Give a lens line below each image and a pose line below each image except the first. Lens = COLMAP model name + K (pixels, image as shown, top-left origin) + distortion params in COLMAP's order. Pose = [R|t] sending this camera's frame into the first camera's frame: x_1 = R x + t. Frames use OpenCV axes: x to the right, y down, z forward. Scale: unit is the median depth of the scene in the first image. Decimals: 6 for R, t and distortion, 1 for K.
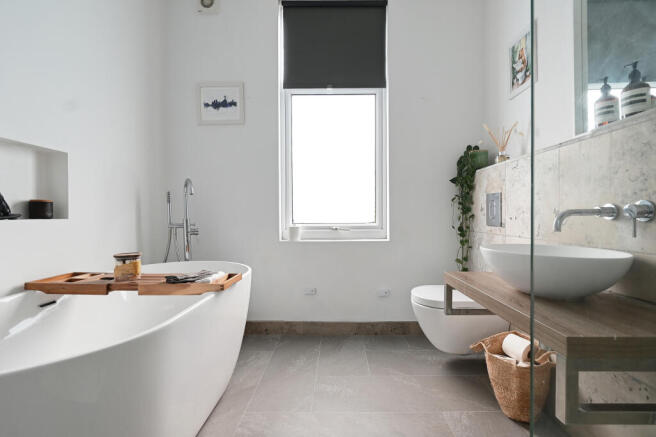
lens RADIAL K [[303.1, 0, 329.2], [0, 303.1, 208.0], [0, 0, 1]] dist [-0.001140, -0.000146]
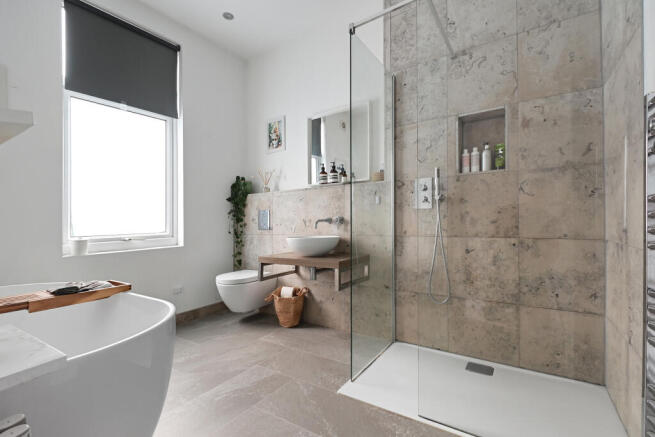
lens RADIAL K [[294.9, 0, 327.5], [0, 294.9, 218.5], [0, 0, 1]] dist [0.000742, 0.000085]
pose [[0.557504, -0.003188, 0.830168, -0.516540], [0.004041, 0.999991, 0.001126, -0.002558], [-0.830164, 0.002727, 0.557512, -0.163833]]
